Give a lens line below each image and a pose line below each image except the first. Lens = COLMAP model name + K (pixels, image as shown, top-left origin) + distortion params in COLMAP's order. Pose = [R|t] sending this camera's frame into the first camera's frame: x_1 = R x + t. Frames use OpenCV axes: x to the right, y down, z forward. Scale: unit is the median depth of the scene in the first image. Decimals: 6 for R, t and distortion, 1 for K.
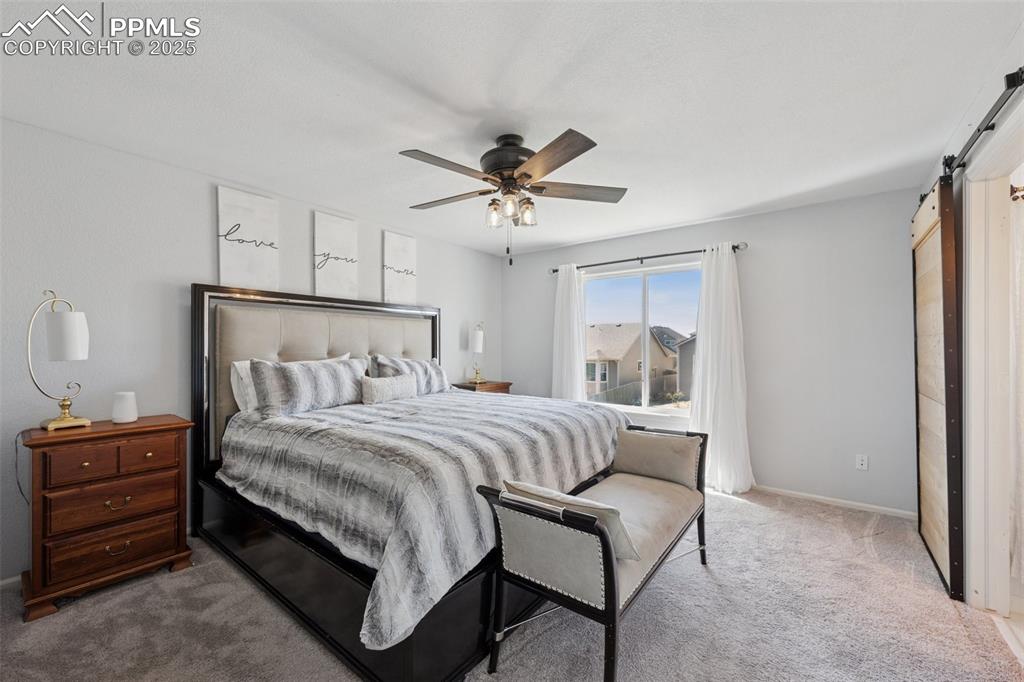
lens RADIAL K [[406.3, 0, 504.6], [0, 406.3, 344.6], [0, 0, 1]] dist [-0.001517, -0.000059]
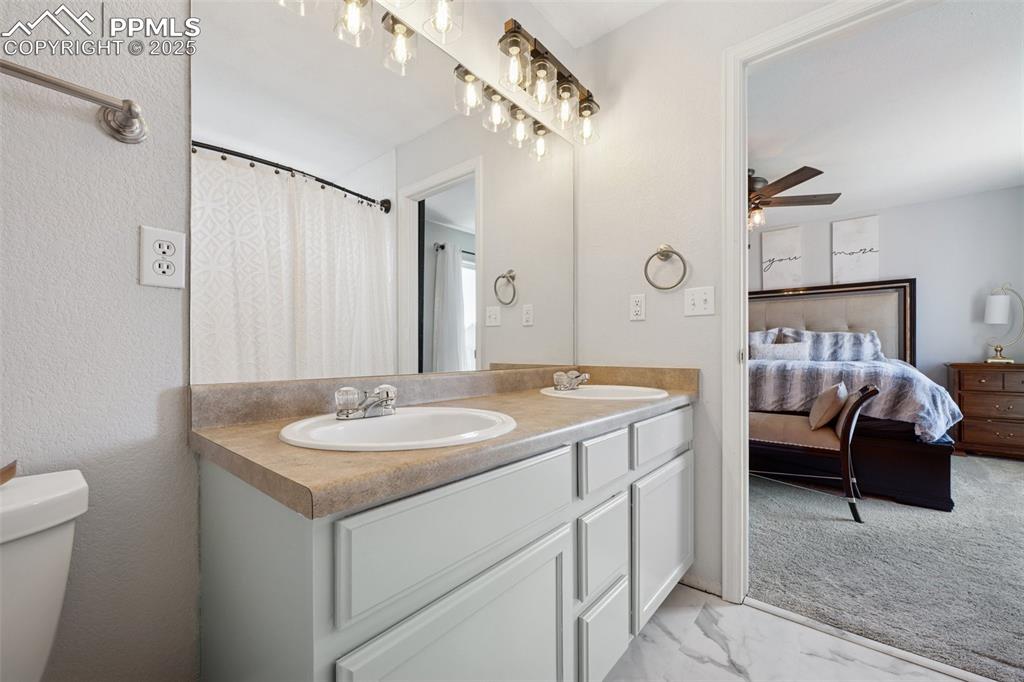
lens RADIAL K [[406.3, 0, 513.1], [0, 406.3, 350.4], [0, 0, 1]] dist [-0.001517, -0.000059]
pose [[-0.018895, -0.003806, -0.999814, 1.004509], [0.003949, 0.999985, -0.003881, 0.097366], [0.999814, -0.004021, -0.018880, 0.125183]]
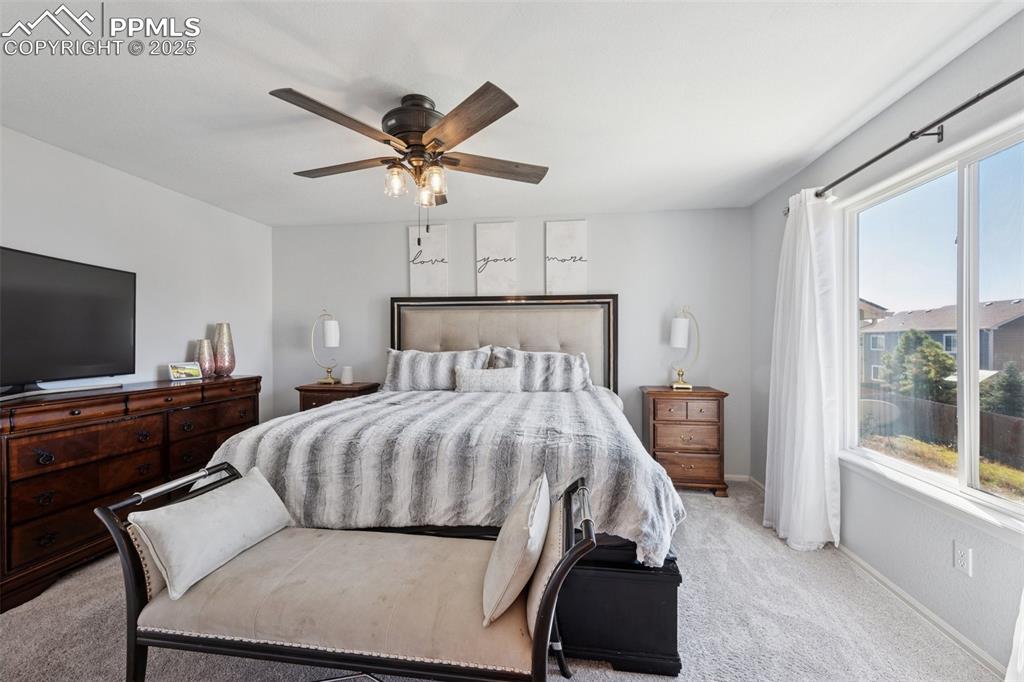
lens RADIAL K [[406.3, 0, 509.9], [0, 406.3, 340.5], [0, 0, 1]] dist [-0.001517, -0.000059]
pose [[0.509098, -0.002926, -0.860704, 0.581847], [0.004116, 0.999991, -0.000964, 0.008719], [0.860699, -0.003052, 0.509105, 0.481341]]
